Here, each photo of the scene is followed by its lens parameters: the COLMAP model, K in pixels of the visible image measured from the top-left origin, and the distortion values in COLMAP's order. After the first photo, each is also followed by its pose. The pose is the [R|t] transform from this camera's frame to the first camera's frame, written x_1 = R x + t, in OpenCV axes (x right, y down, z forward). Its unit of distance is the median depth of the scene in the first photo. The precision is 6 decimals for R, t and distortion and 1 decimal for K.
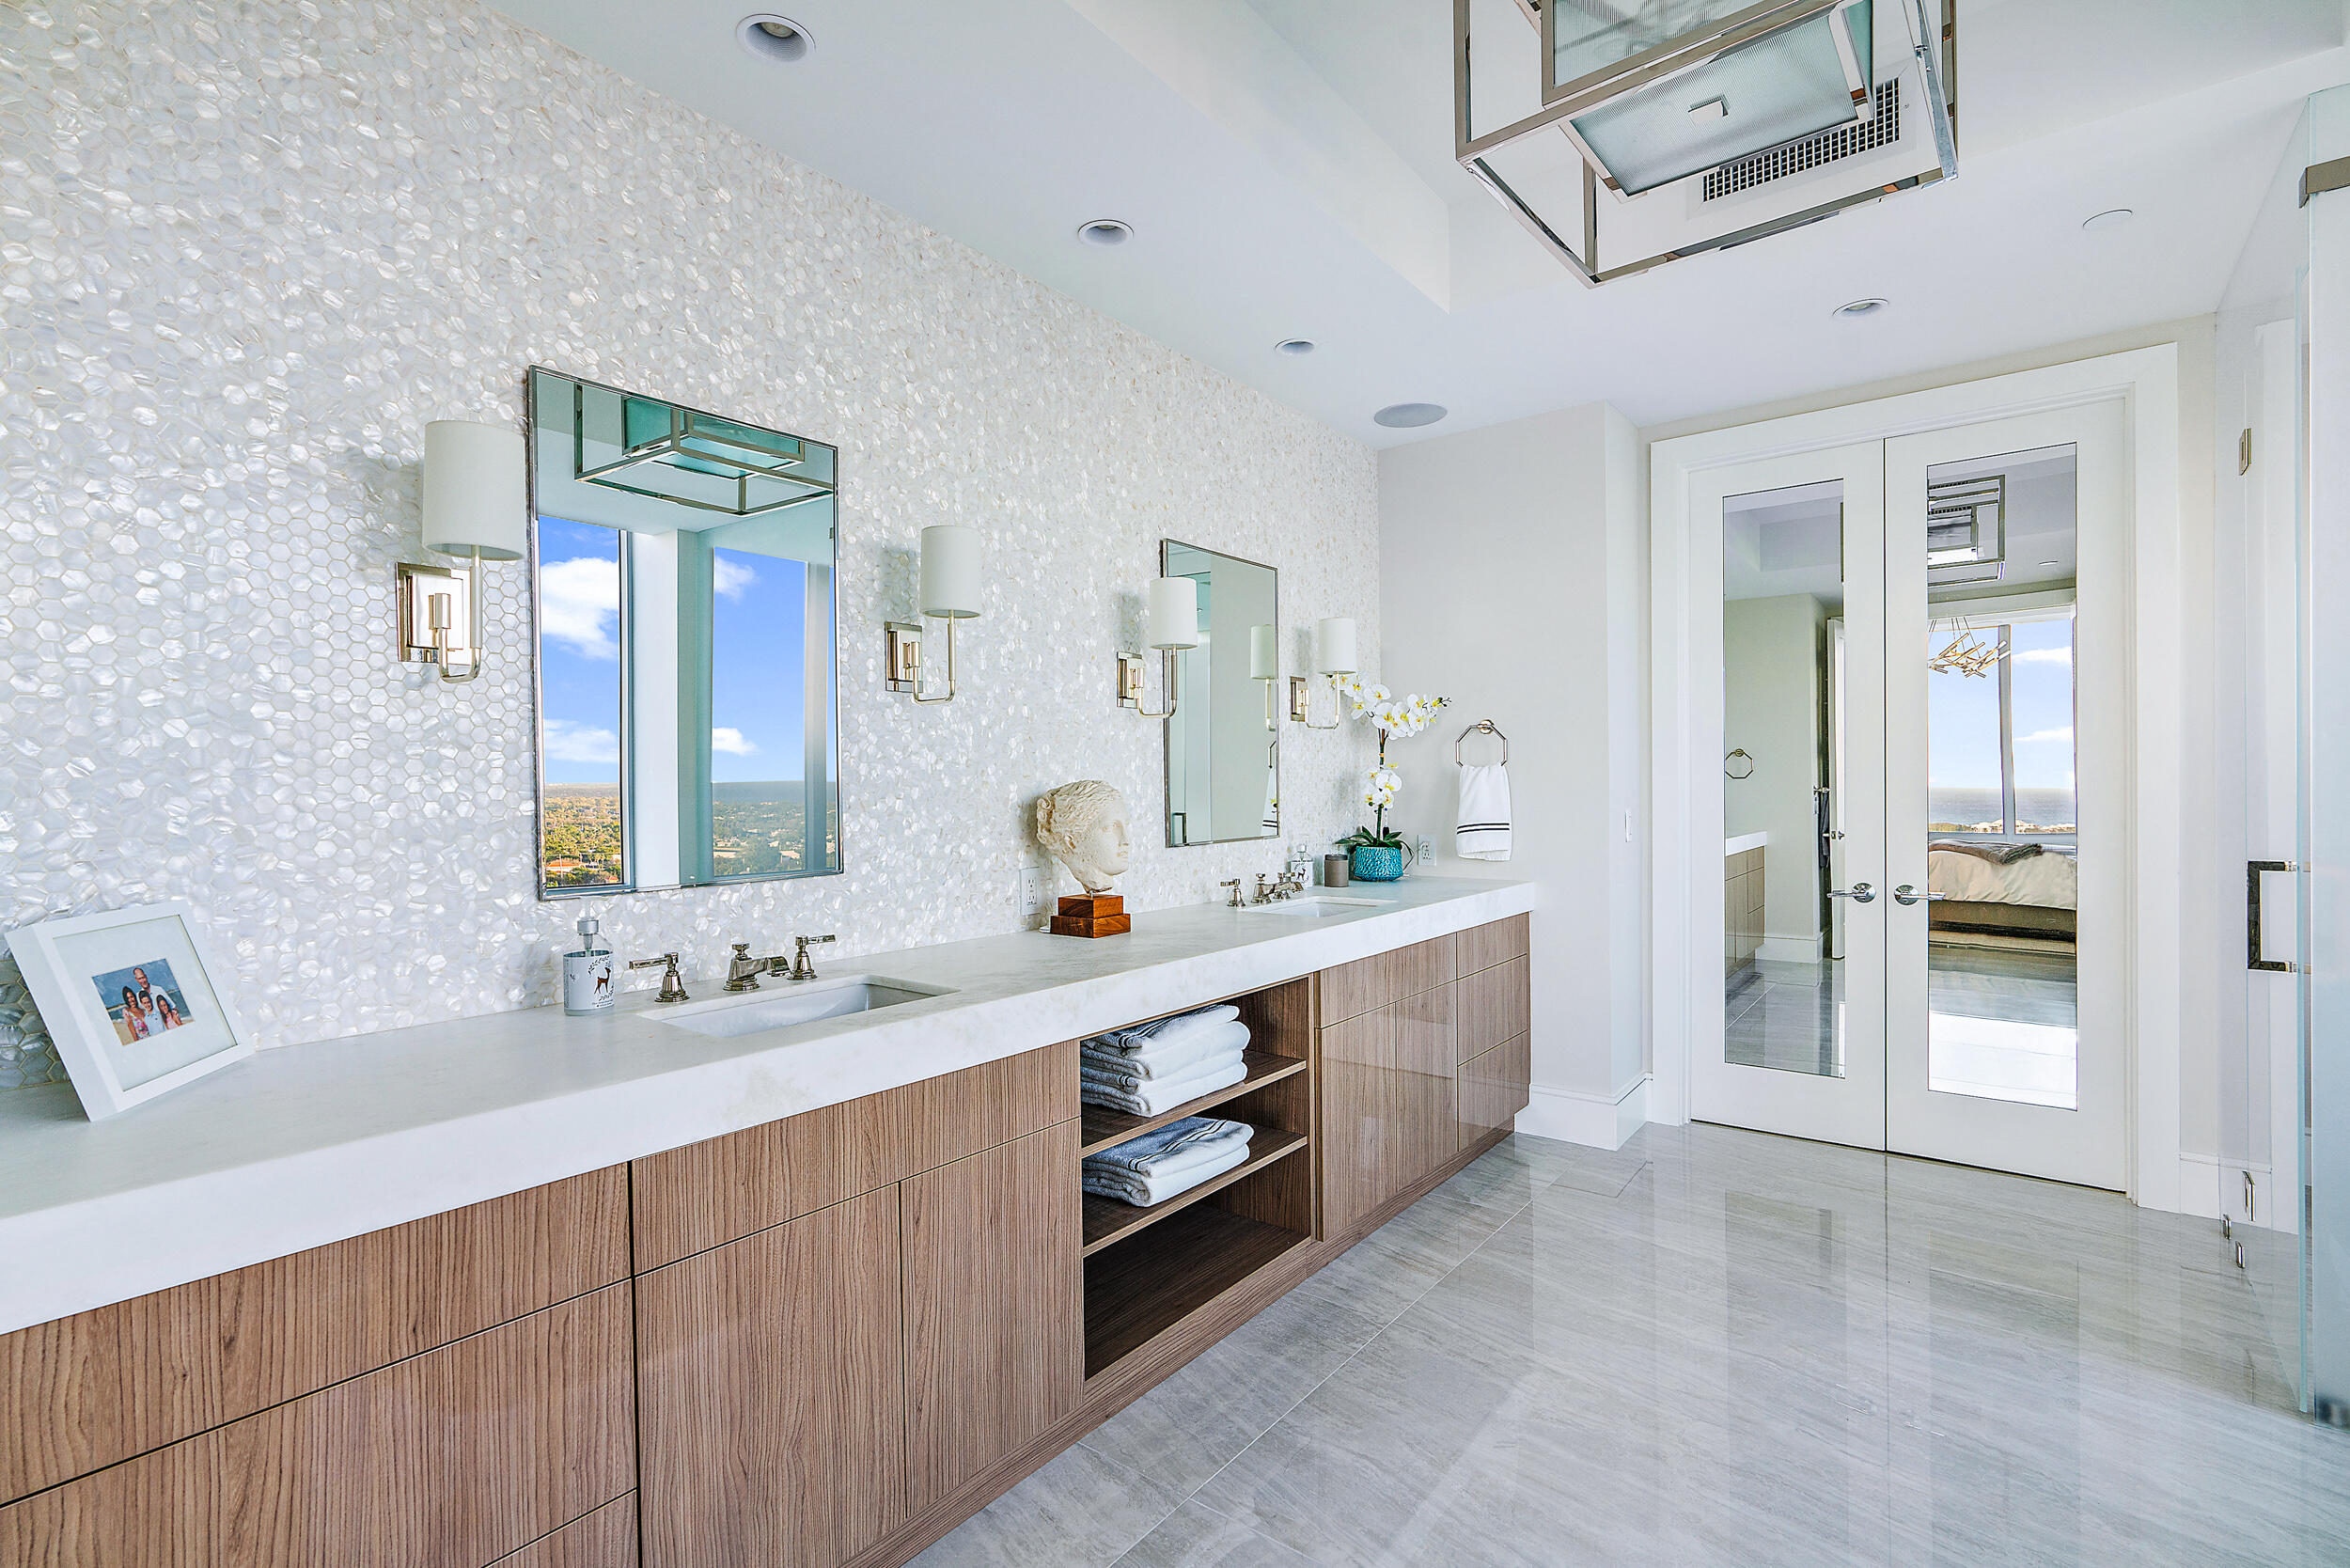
lens RADIAL K [[1081.8, 0, 1183.7], [0, 1081.8, 800.1], [0, 0, 1]] dist [-0.005843, 0.002128]
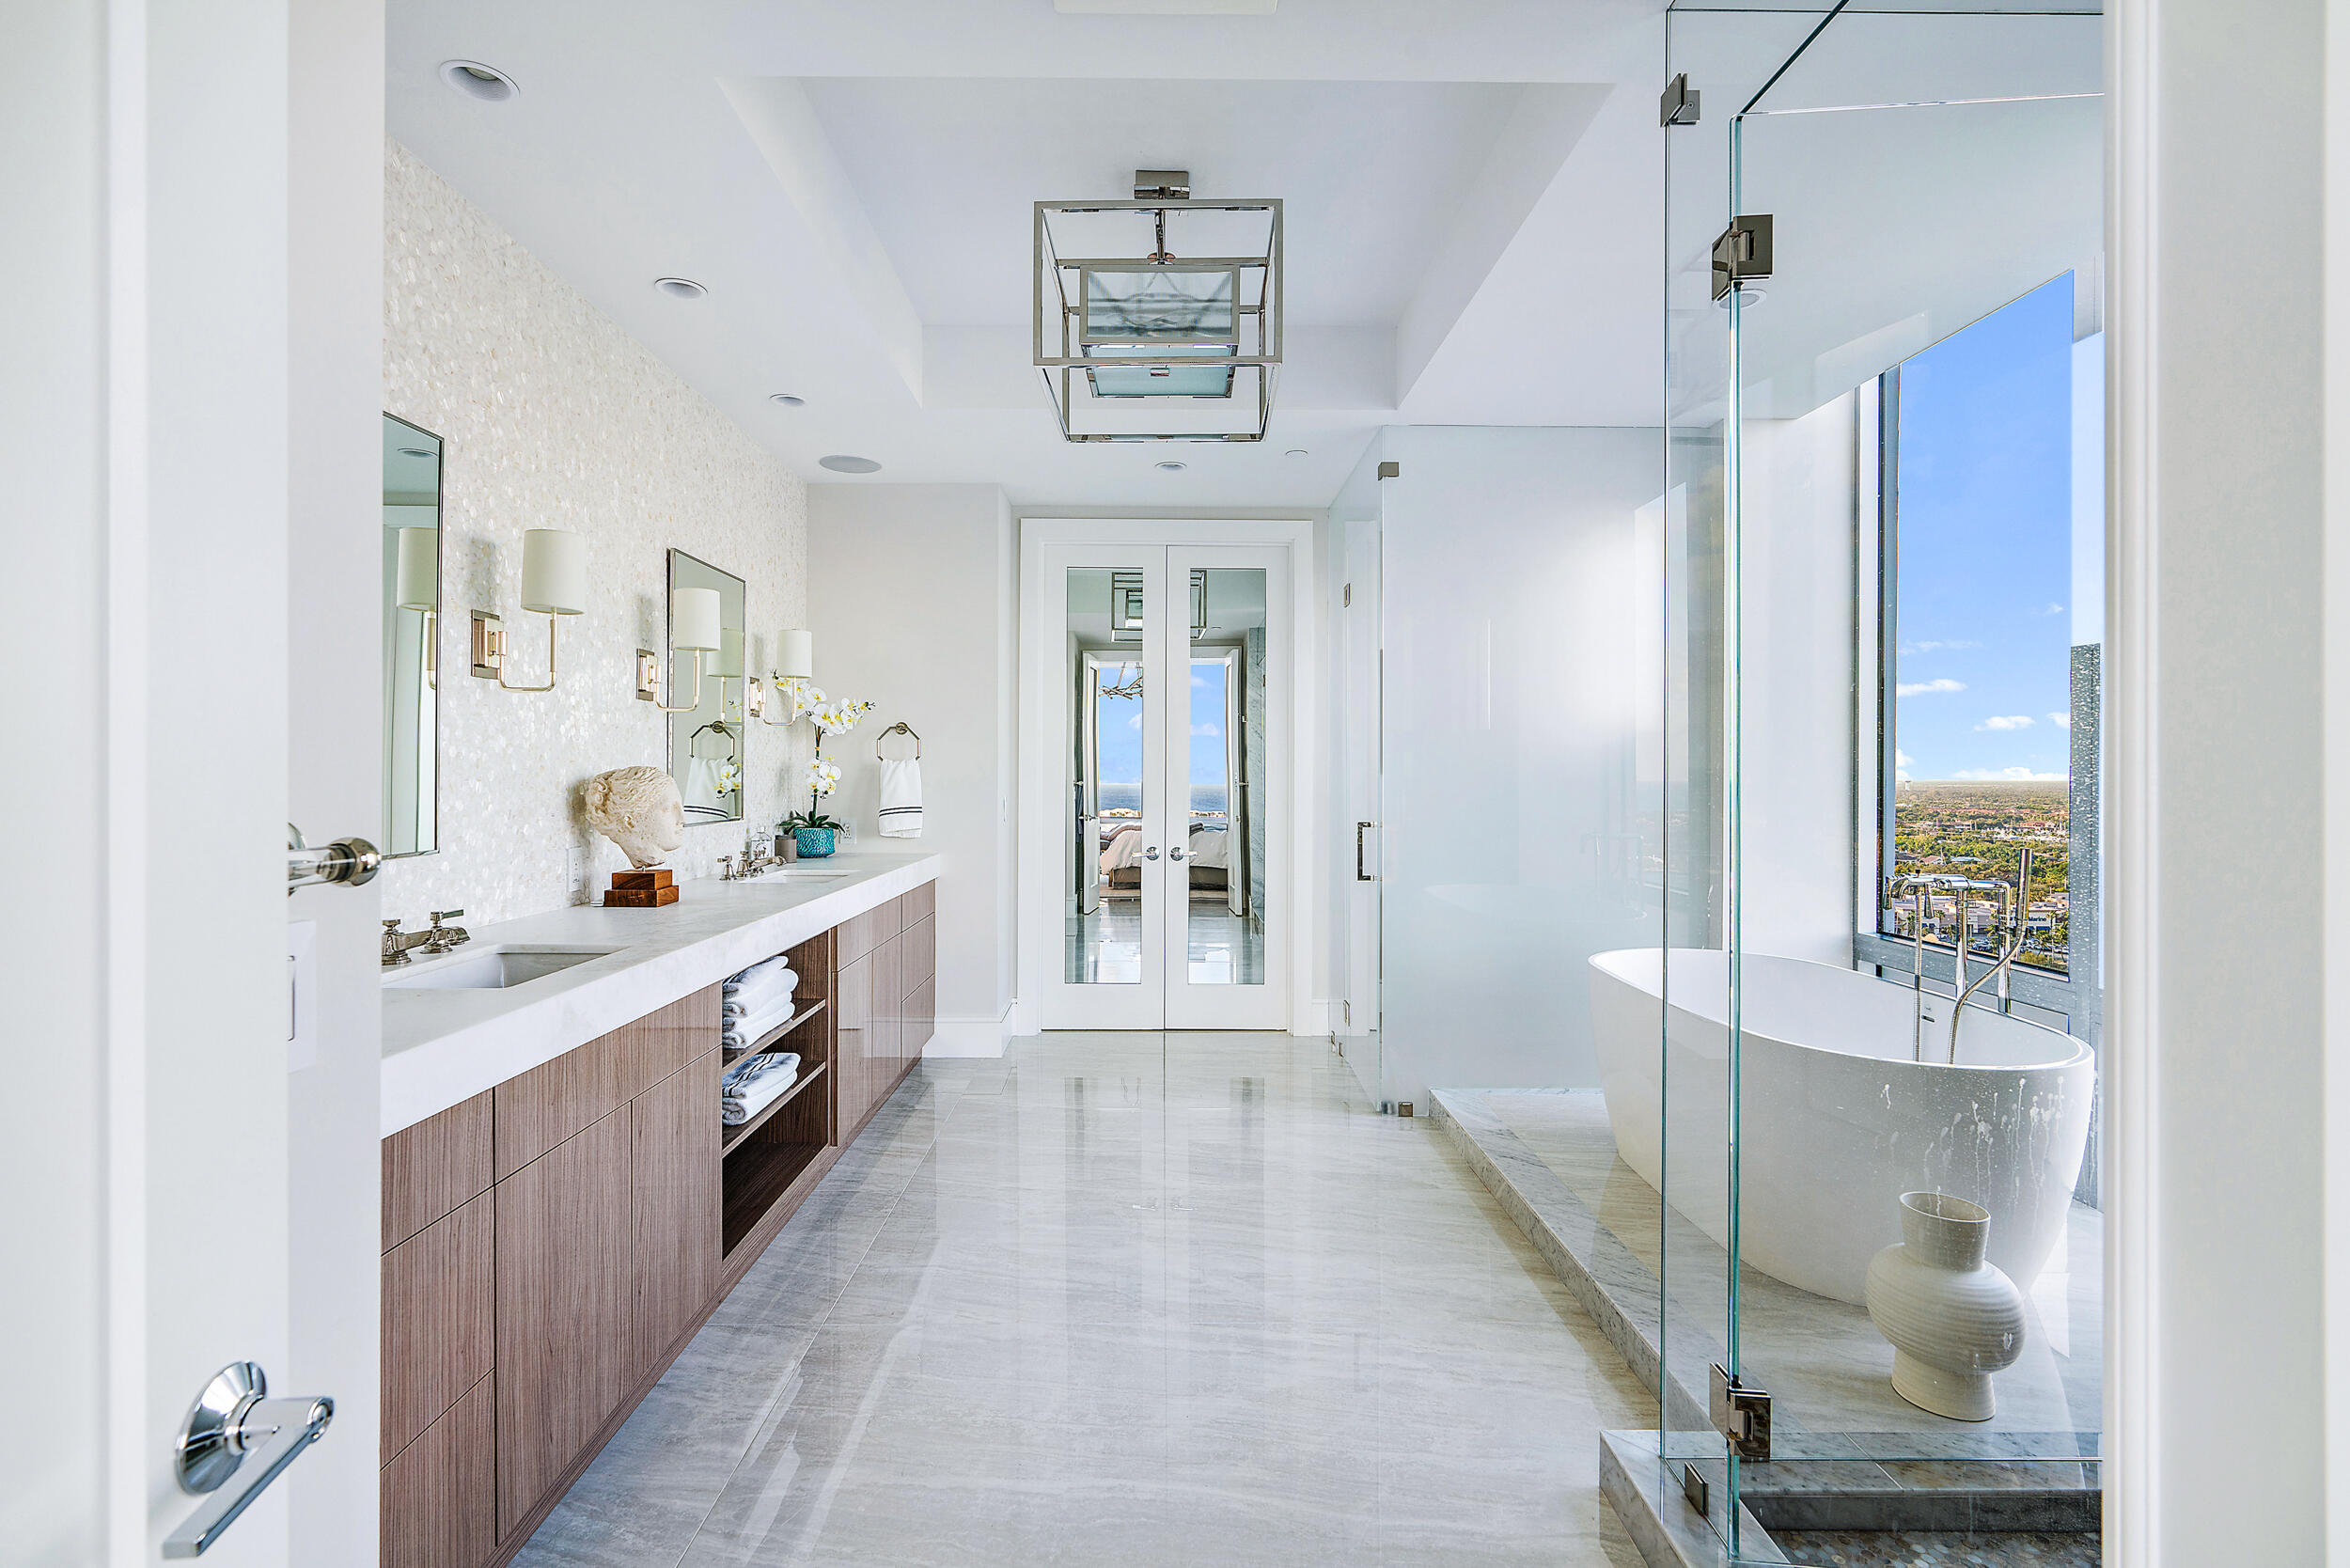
lens RADIAL K [[1081.8, 0, 1170.8], [0, 1081.8, 782.6], [0, 0, 1]] dist [-0.005843, 0.002128]
pose [[0.775652, 0.009383, 0.631091, -0.377443], [-0.002861, 0.999931, -0.011350, 0.009703], [-0.631154, 0.006998, 0.775626, -0.204606]]
